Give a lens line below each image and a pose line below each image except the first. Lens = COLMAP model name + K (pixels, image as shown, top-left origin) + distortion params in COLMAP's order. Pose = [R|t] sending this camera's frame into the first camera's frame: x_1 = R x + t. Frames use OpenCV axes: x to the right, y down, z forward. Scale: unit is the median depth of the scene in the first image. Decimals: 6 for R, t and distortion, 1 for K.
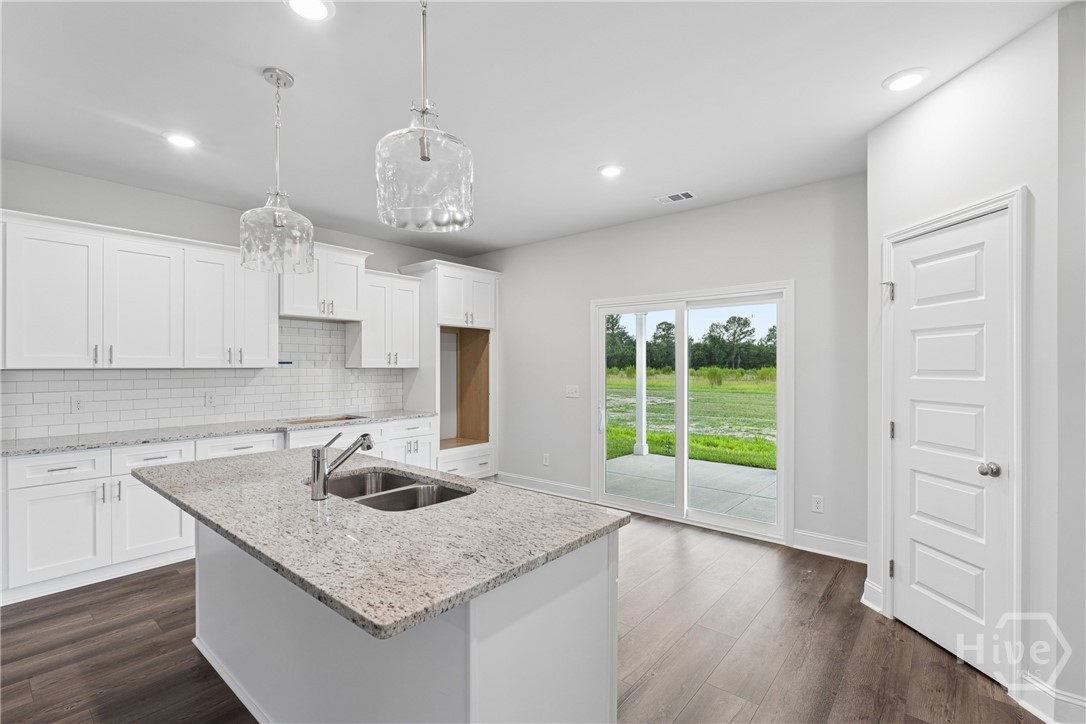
lens RADIAL K [[488.0, 0, 542.6], [0, 488.0, 363.1], [0, 0, 1]] dist [-0.001430, -0.000299]
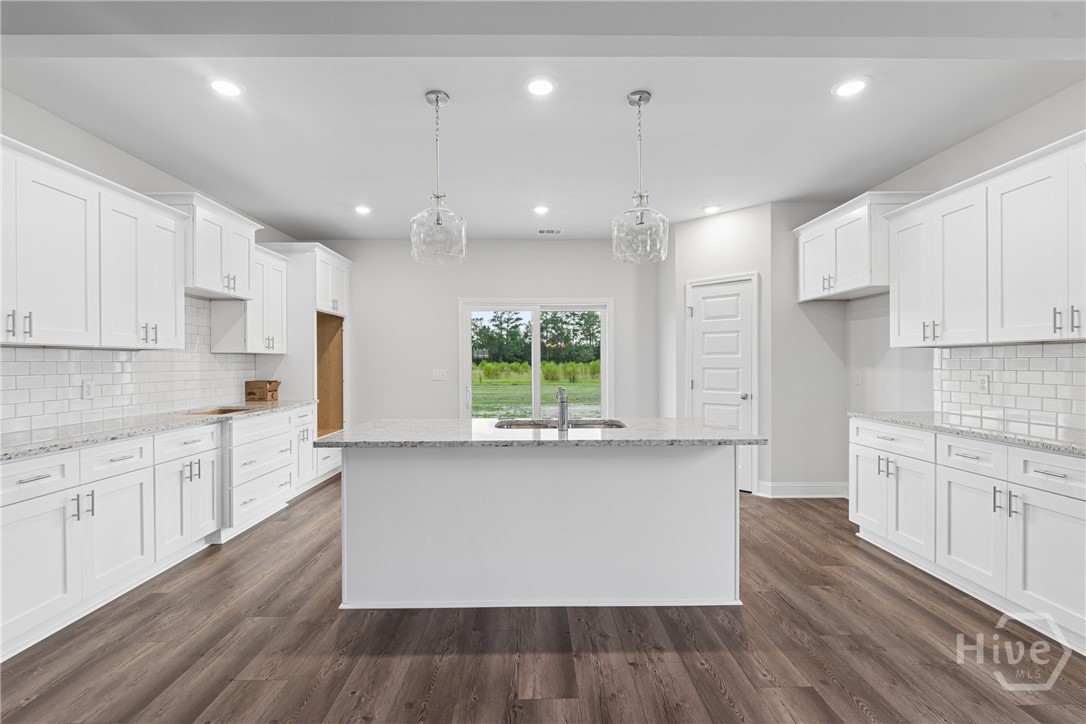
lens RADIAL K [[488.0, 0, 538.4], [0, 488.0, 361.6], [0, 0, 1]] dist [-0.001430, -0.000299]
pose [[0.754144, -0.001129, 0.656709, -0.817779], [0.000305, 0.999999, 0.001369, 0.037436], [-0.656709, -0.000832, 0.754143, -0.038457]]
